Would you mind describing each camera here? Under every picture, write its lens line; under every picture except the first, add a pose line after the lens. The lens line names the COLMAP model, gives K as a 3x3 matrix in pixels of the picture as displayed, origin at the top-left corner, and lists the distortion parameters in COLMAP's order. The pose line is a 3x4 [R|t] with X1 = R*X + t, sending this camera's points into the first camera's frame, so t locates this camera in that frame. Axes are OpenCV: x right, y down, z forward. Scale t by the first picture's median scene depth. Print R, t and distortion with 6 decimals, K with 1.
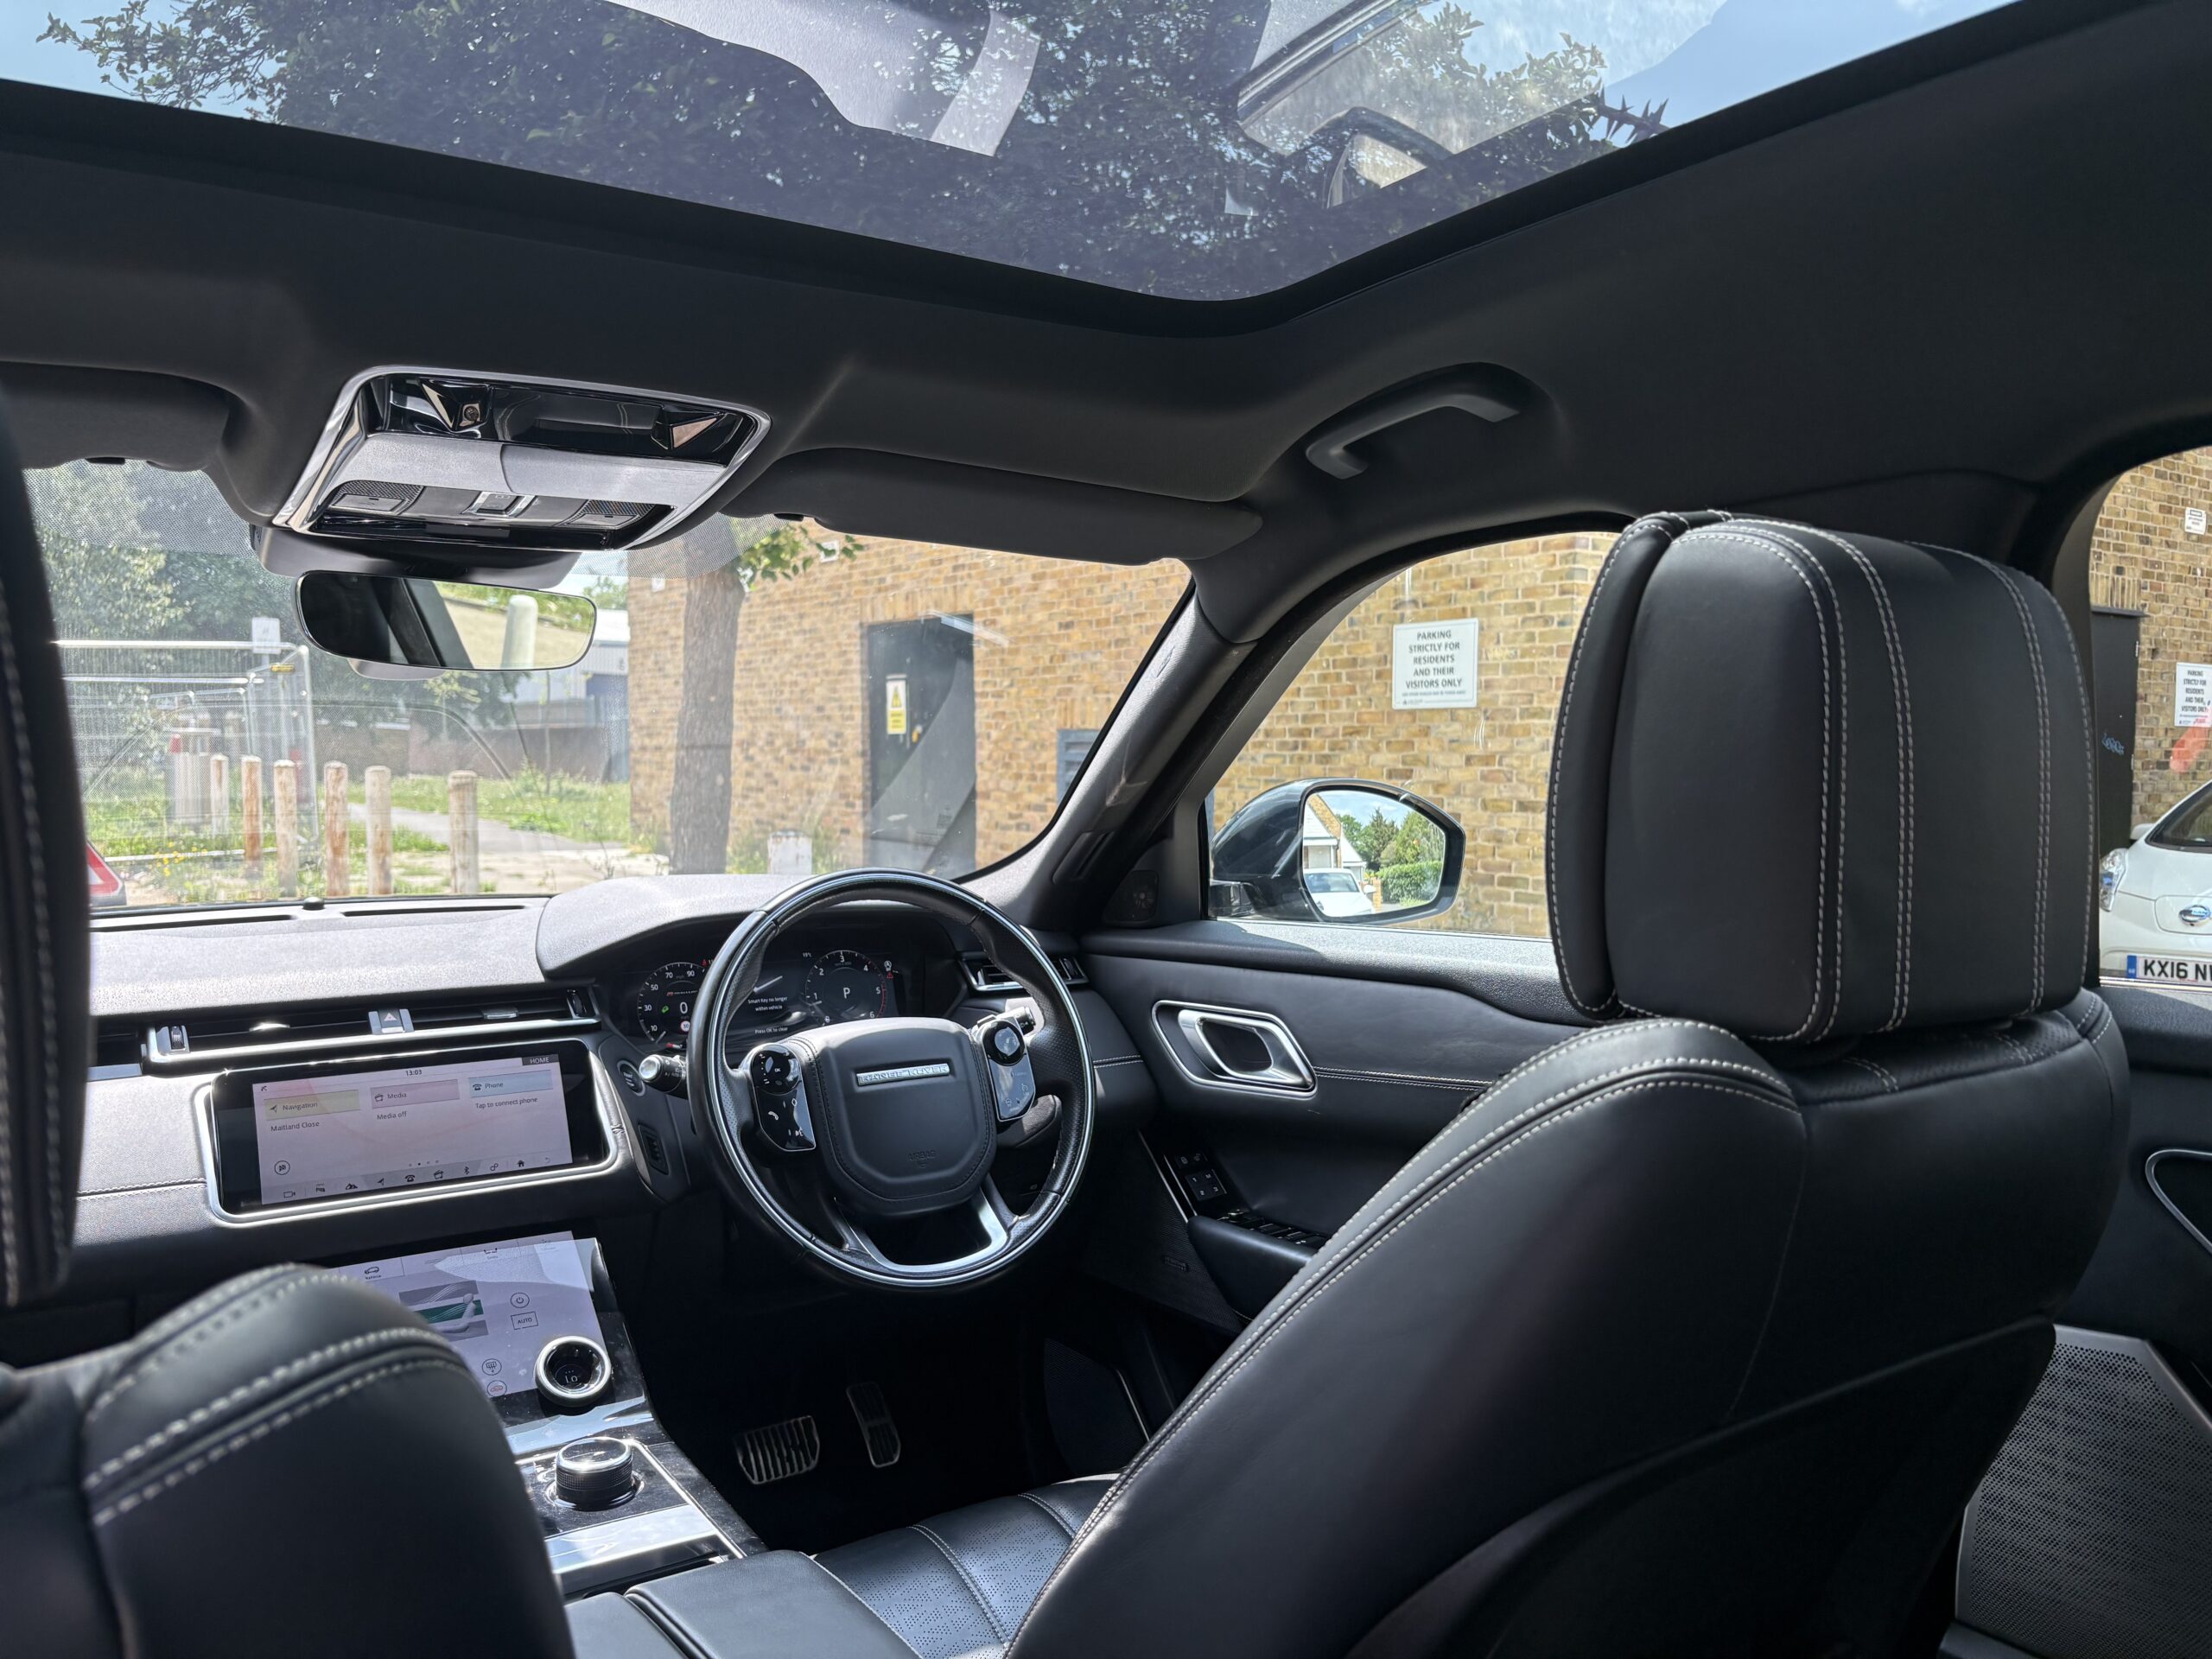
lens RADIAL K [[1675.6, 0, 1106.0], [0, 1675.6, 829.5], [0, 0, 1]] dist [0.080751, -0.123898]
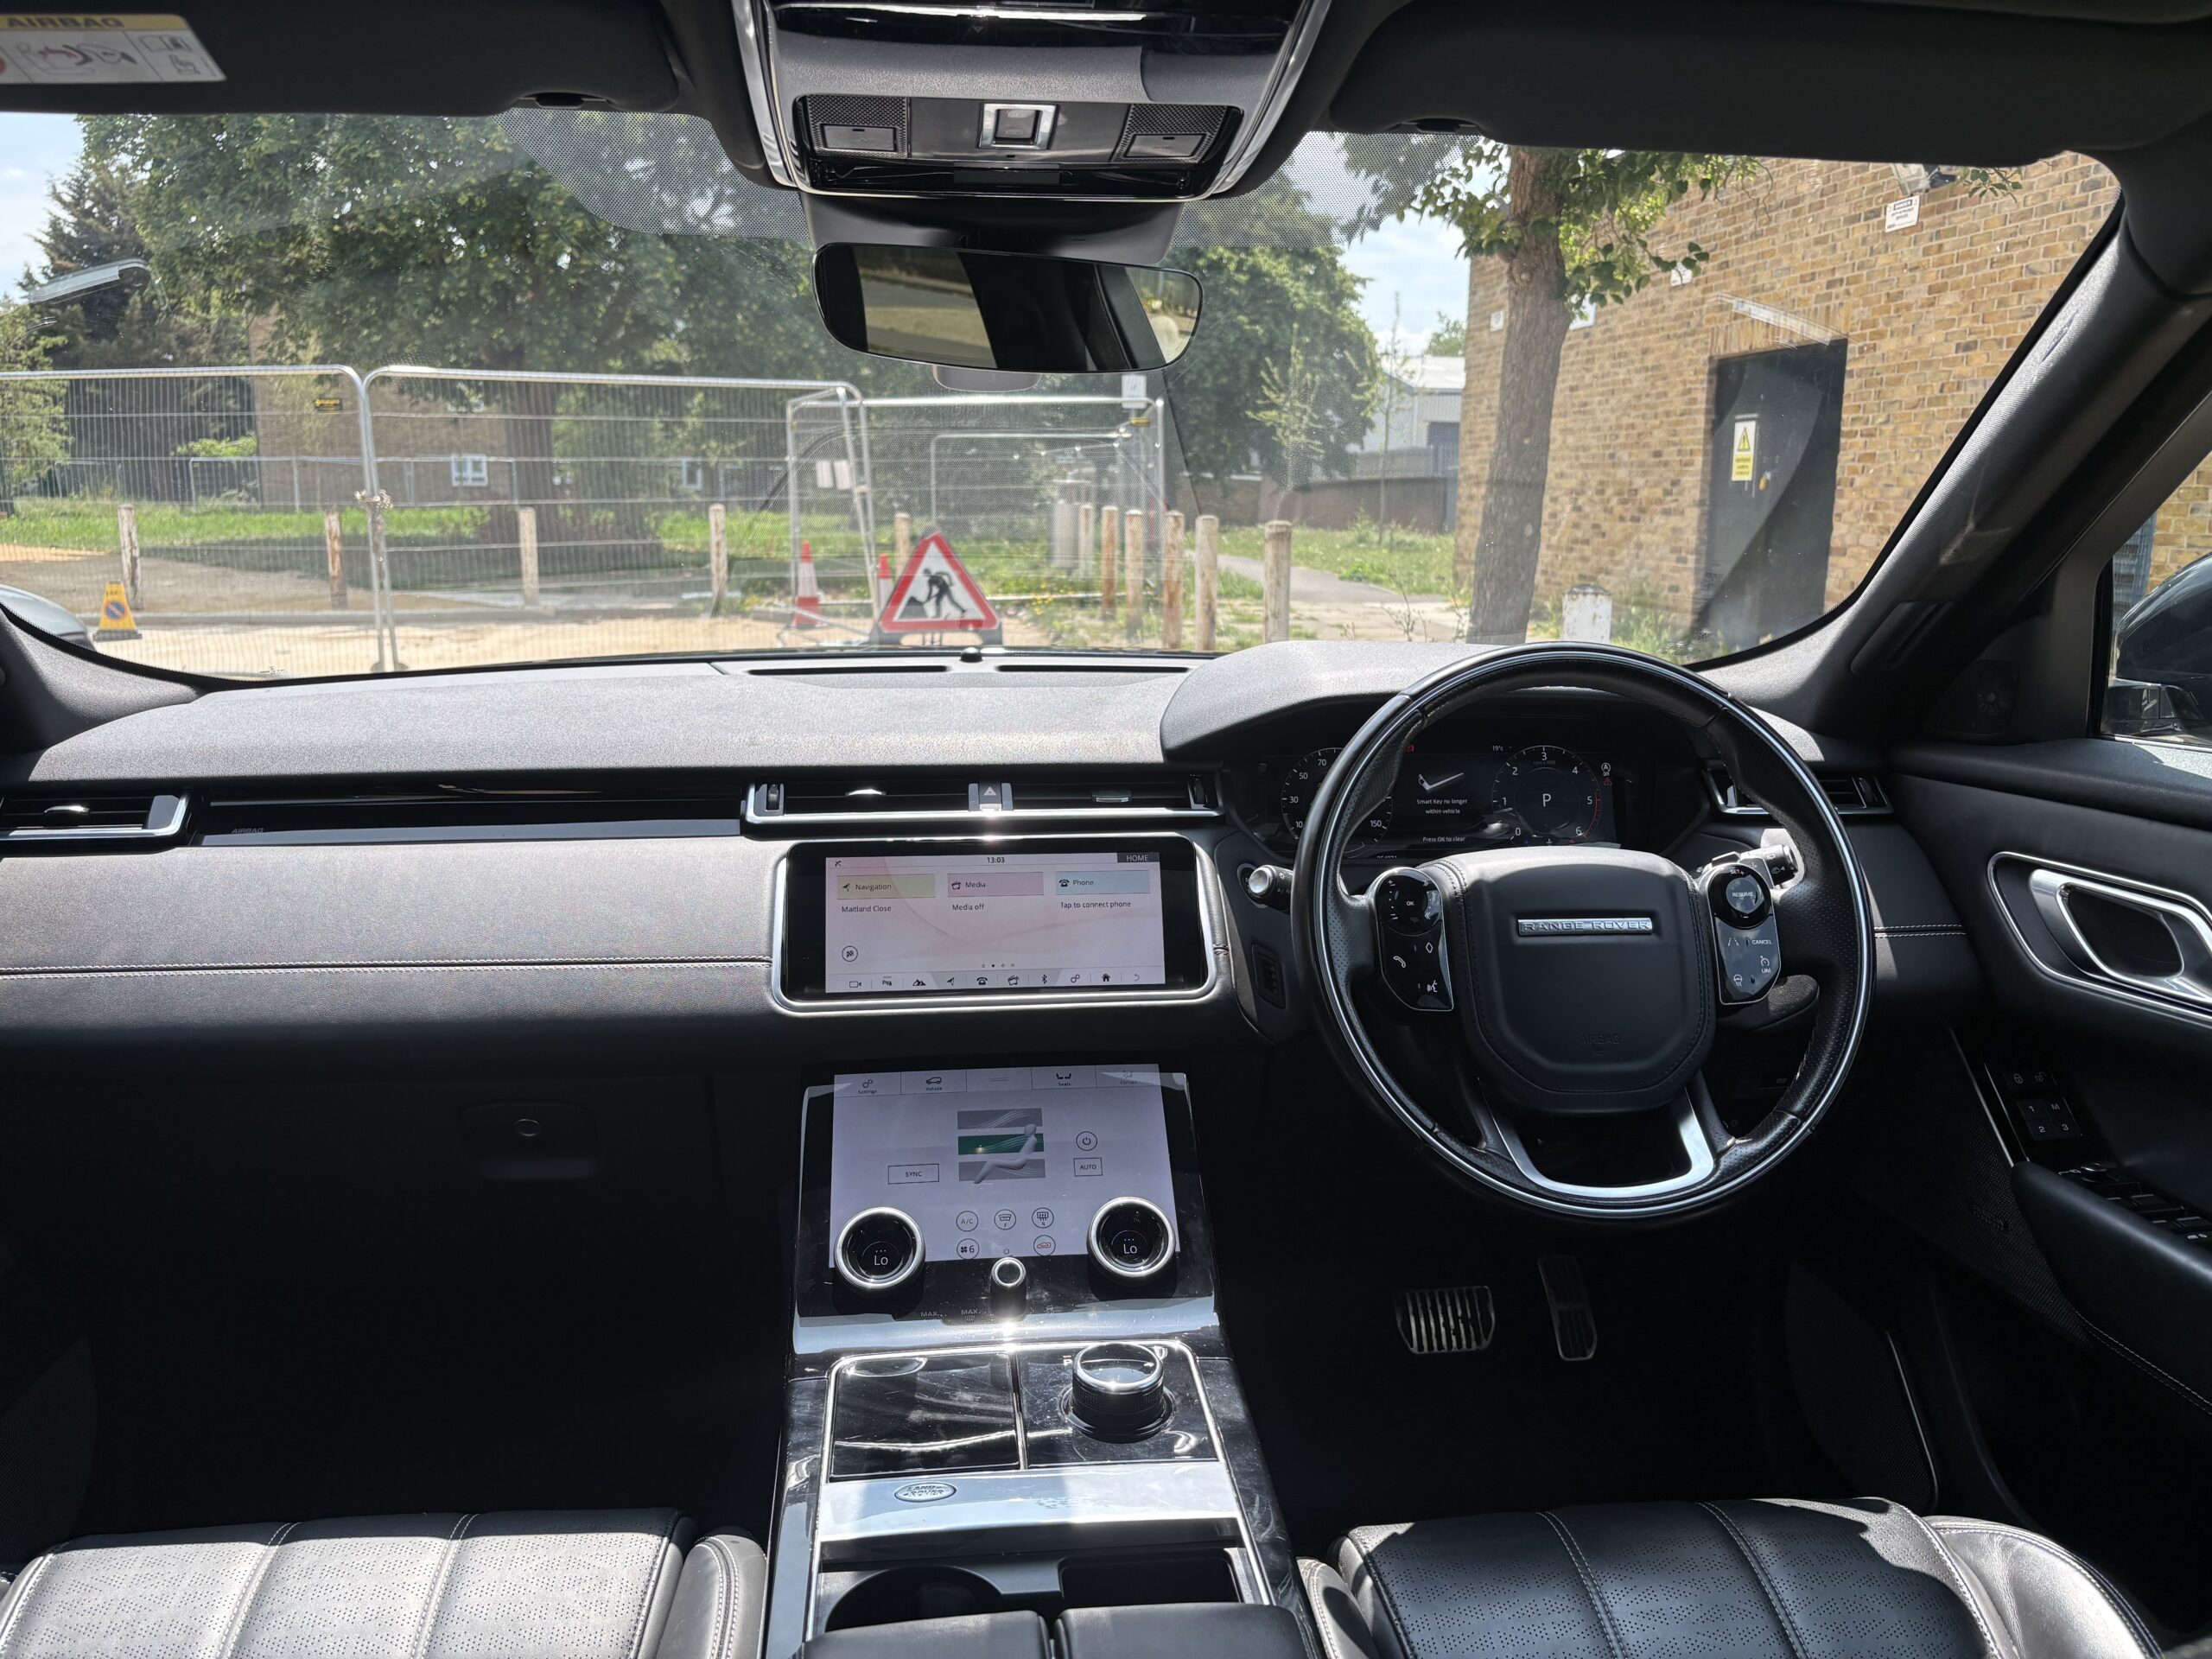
lens RADIAL K [[1690.4, 0, 1093.3], [0, 1690.4, 812.4], [0, 0, 1]] dist [0.007966, -0.000705]
pose [[0.882562, 0.088896, -0.461716, 0.021798], [-0.026017, 0.989694, 0.140818, -0.001926], [0.469475, -0.112268, 0.875779, 0.205138]]
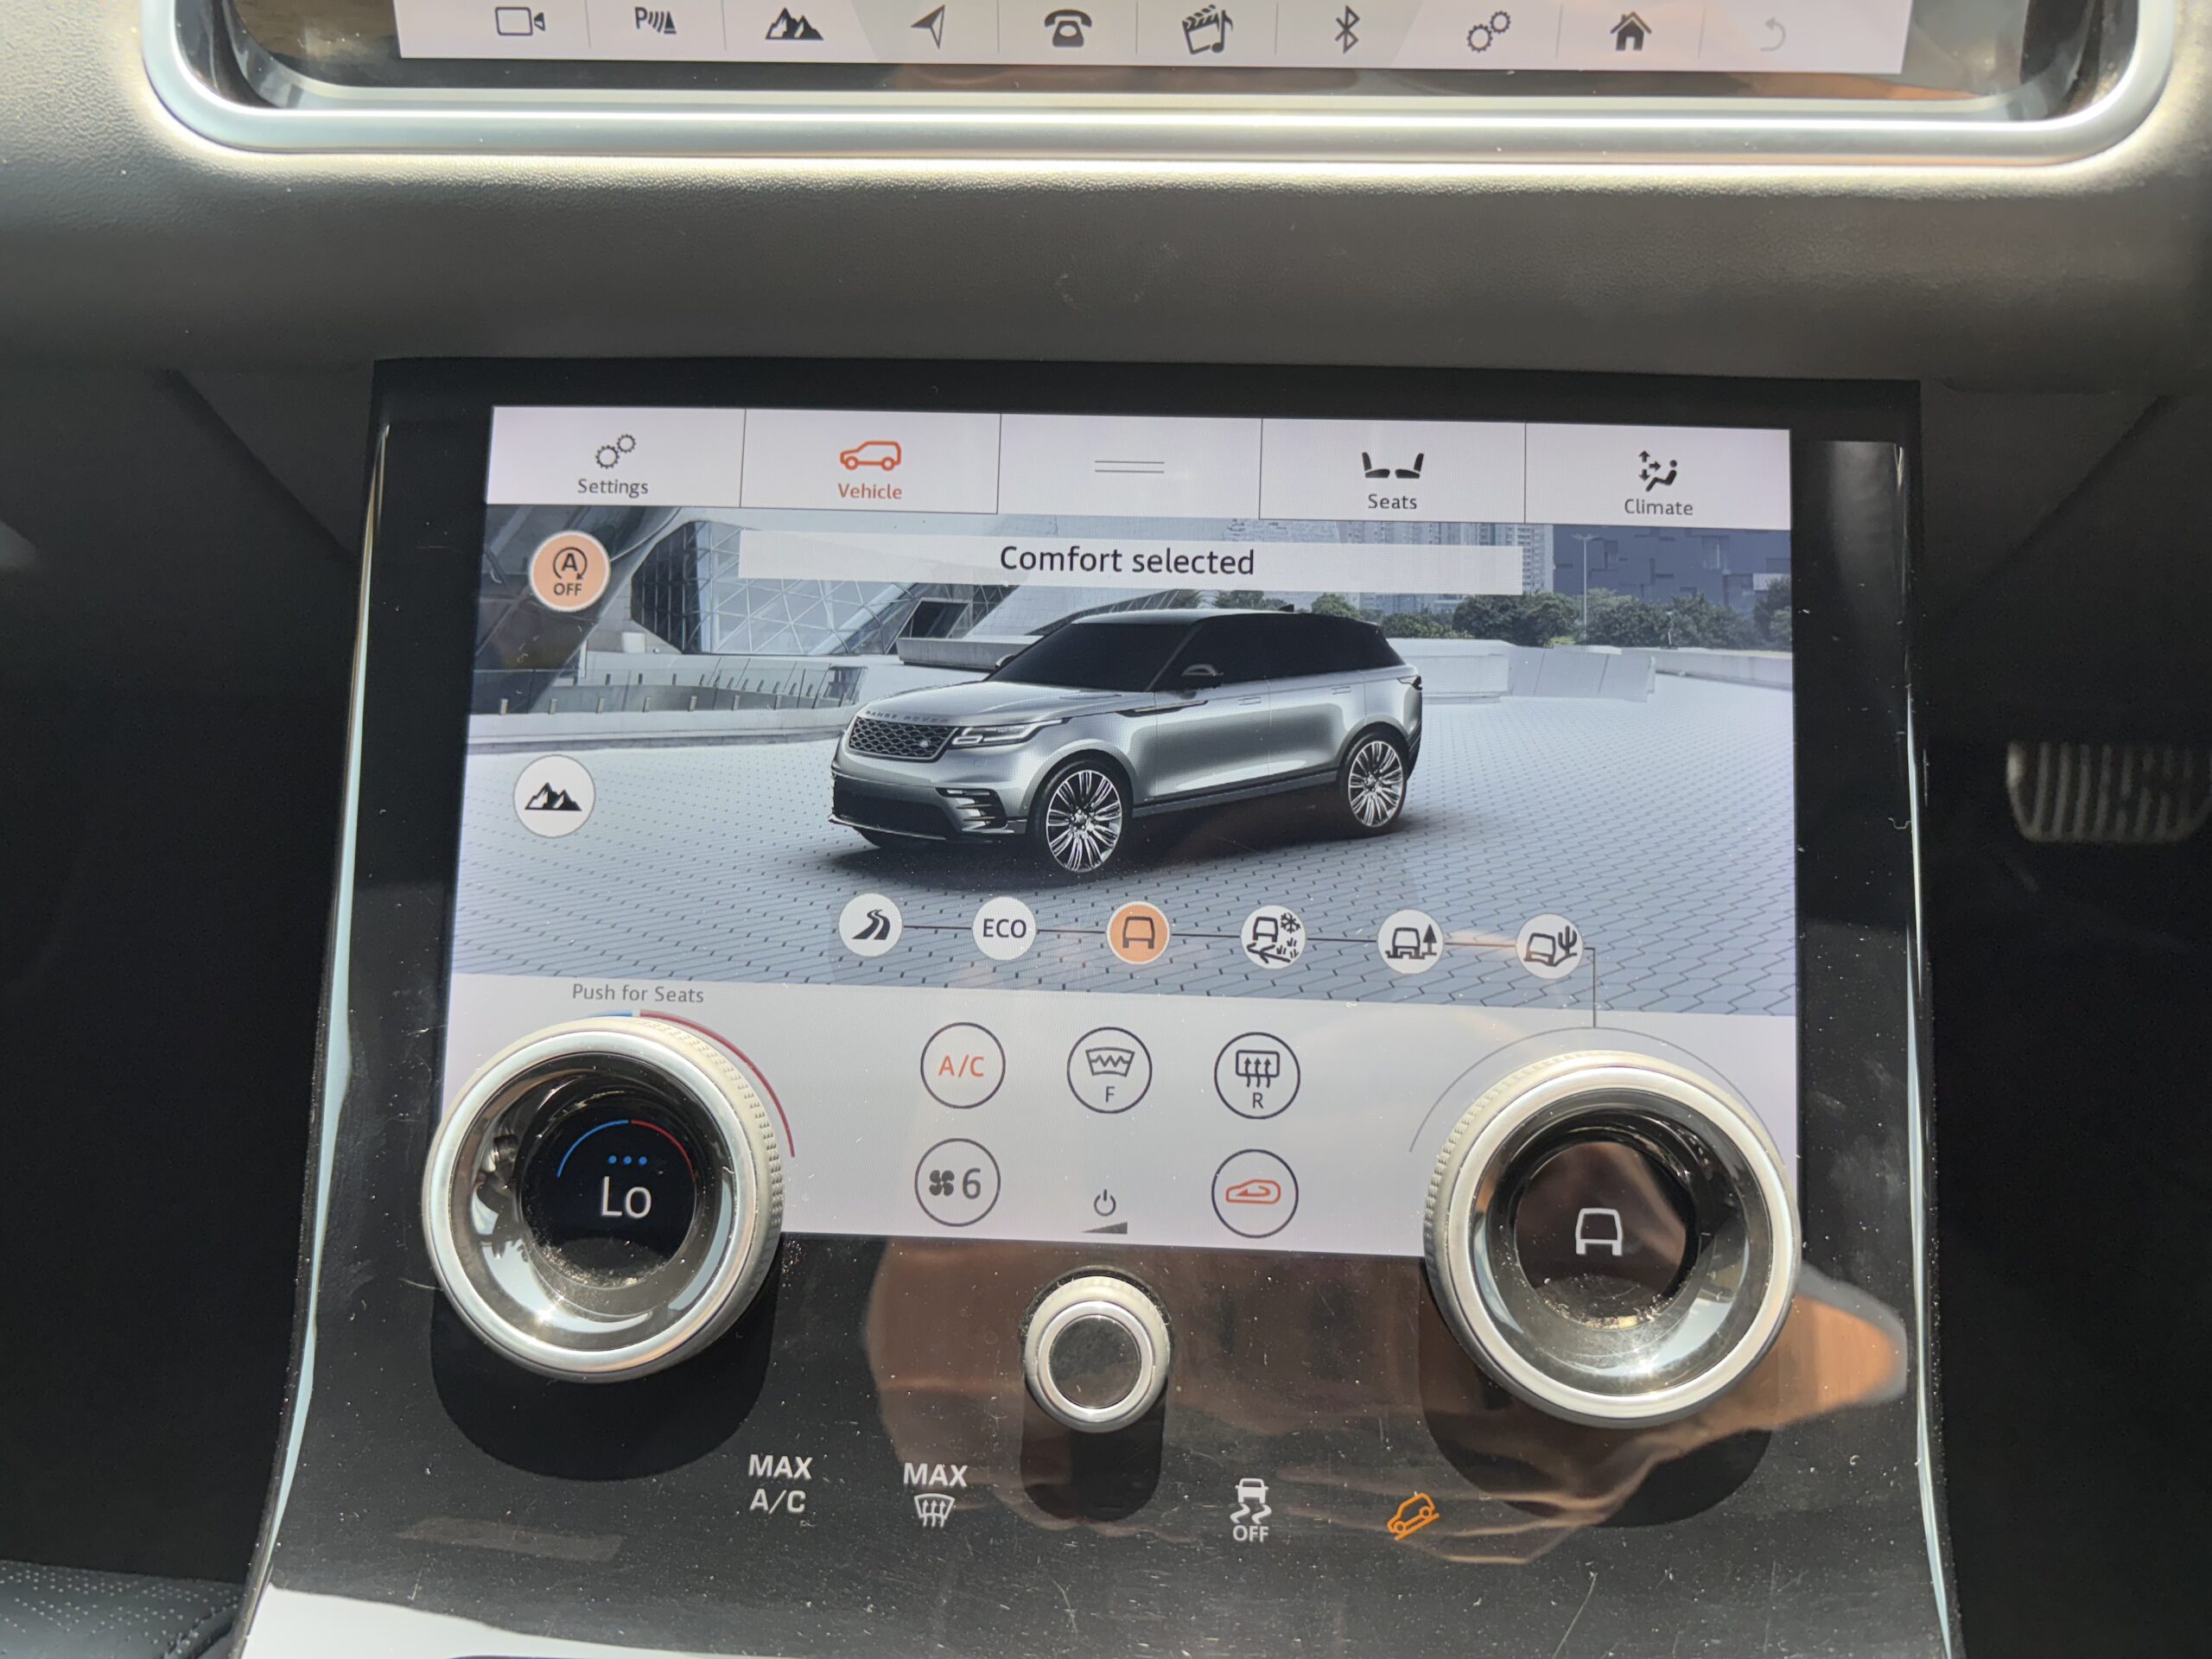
lens RADIAL K [[1673.1, 0, 1141.6], [0, 1673.1, 833.1], [0, 0, 1]] dist [-0.005190, -0.003010]
pose [[0.801707, 0.410917, -0.434067, -0.207167], [-0.020887, 0.745023, 0.666712, 0.107509], [0.597353, -0.525441, 0.605872, 0.614557]]
